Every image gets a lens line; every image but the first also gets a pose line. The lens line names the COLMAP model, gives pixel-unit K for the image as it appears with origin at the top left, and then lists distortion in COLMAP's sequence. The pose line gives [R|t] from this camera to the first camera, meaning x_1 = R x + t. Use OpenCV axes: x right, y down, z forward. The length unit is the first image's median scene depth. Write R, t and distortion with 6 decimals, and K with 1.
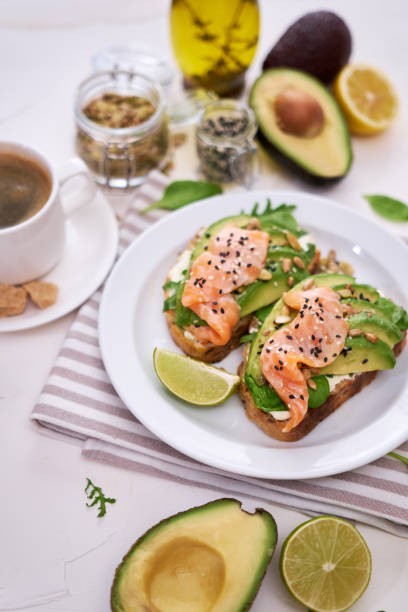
lens RADIAL K [[871.8, 0, 202.5], [0, 871.8, 304.8], [0, 0, 1]] dist [0.102322, 0.000000]
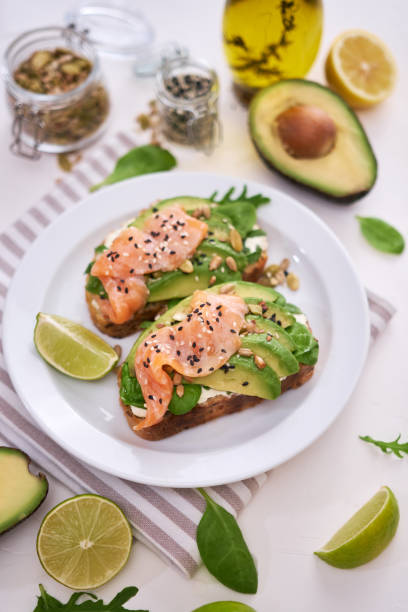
lens RADIAL K [[871.8, 0, 207.4], [0, 871.8, 309.0], [0, 0, 1]] dist [0.102322, 0.000000]
pose [[0.938023, 0.286415, -0.195140, 0.298919], [-0.267917, 0.956440, 0.115945, -0.108845], [0.219848, -0.056478, 0.973898, 0.068111]]
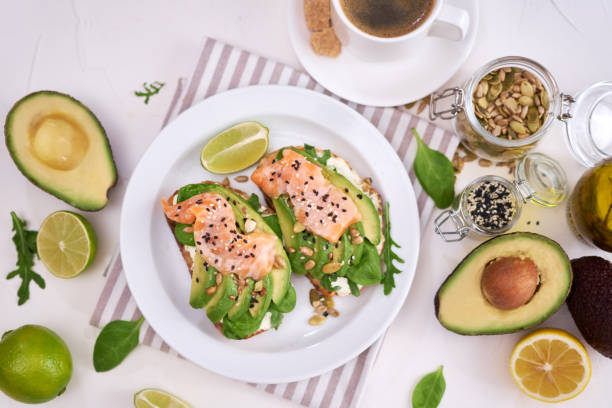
lens RADIAL K [[871.8, 0, 309.1], [0, 871.8, 200.8], [0, 0, 1]] dist [0.102322, 0.000000]
pose [[-0.294350, 0.943885, -0.149800, 0.210362], [-0.789319, -0.151728, 0.594941, -0.736216], [0.538827, 0.293361, 0.789687, 0.091677]]
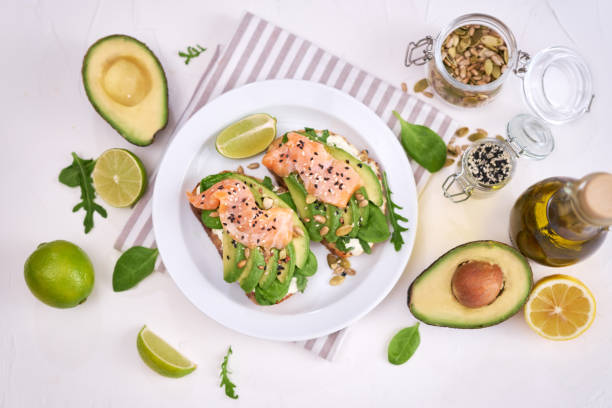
lens RADIAL K [[871.8, 0, 309.9], [0, 871.8, 217.2], [0, 0, 1]] dist [0.102322, 0.000000]
pose [[-0.161604, 0.971507, -0.173372, 0.329608], [-0.809812, -0.030147, 0.585914, -0.811443], [0.563993, 0.235085, 0.791611, -0.024639]]
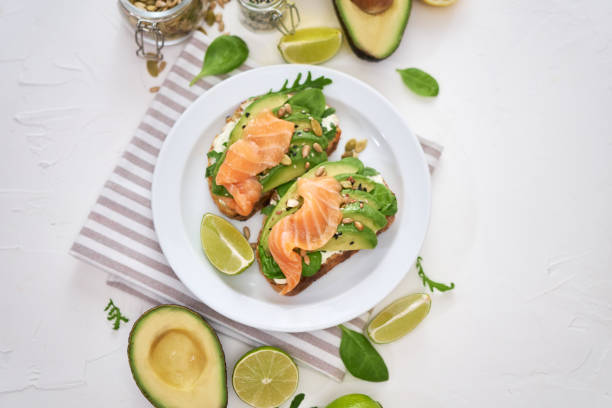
lens RADIAL K [[871.8, 0, 309.5], [0, 871.8, 199.6], [0, 0, 1]] dist [0.102322, 0.000000]
pose [[0.993802, 0.103697, -0.040066, 0.163069], [-0.083863, 0.935907, 0.342117, -0.417095], [0.072975, -0.336637, 0.938803, -0.186203]]
